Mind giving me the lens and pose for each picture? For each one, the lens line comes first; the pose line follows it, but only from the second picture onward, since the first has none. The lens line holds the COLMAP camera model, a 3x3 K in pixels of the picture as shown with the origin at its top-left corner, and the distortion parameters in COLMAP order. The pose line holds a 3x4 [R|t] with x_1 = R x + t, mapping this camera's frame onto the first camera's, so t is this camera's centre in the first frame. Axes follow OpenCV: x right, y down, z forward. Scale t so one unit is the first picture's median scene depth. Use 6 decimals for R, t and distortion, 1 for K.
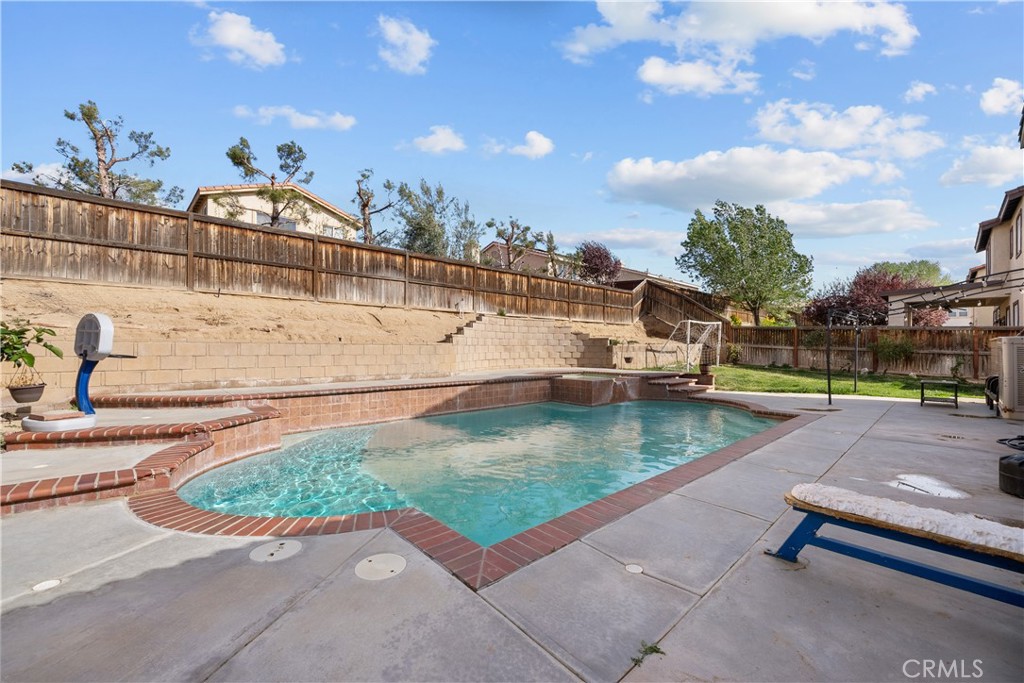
lens RADIAL K [[422.2, 0, 509.8], [0, 422.2, 344.8], [0, 0, 1]] dist [-0.001221, 0.000018]
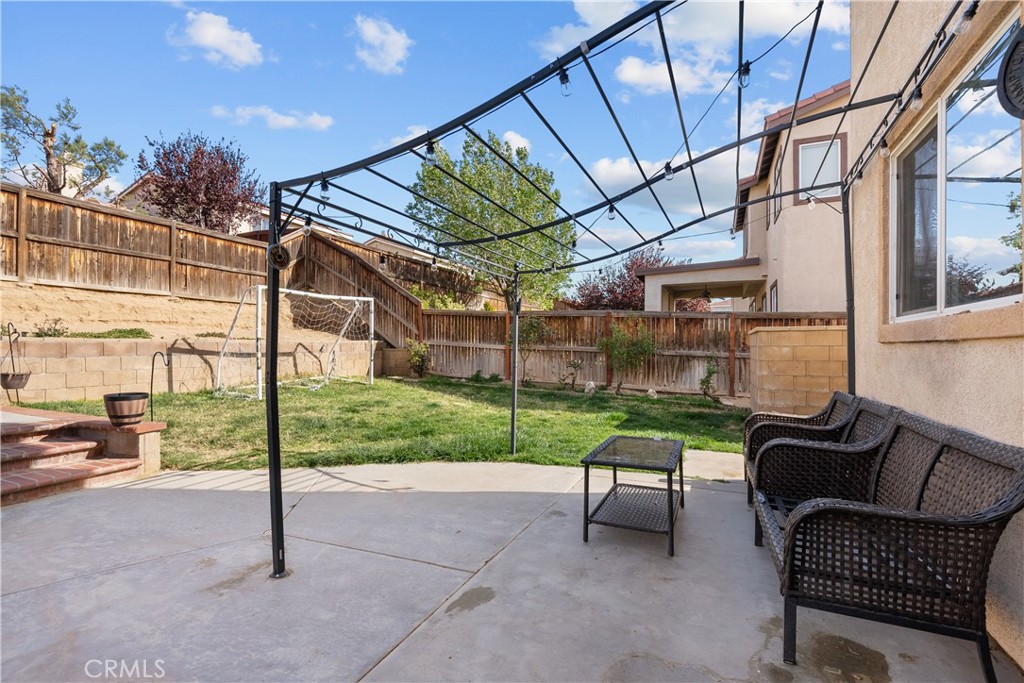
lens RADIAL K [[483.4, 0, 512.0], [0, 483.4, 341.5], [0, 0, 1]] dist [0.000628, 0.000134]
pose [[0.920887, 0.004283, 0.389805, 0.465399], [-0.001320, 0.999968, -0.007871, 0.005362], [-0.389826, 0.006734, 0.920864, 0.413022]]
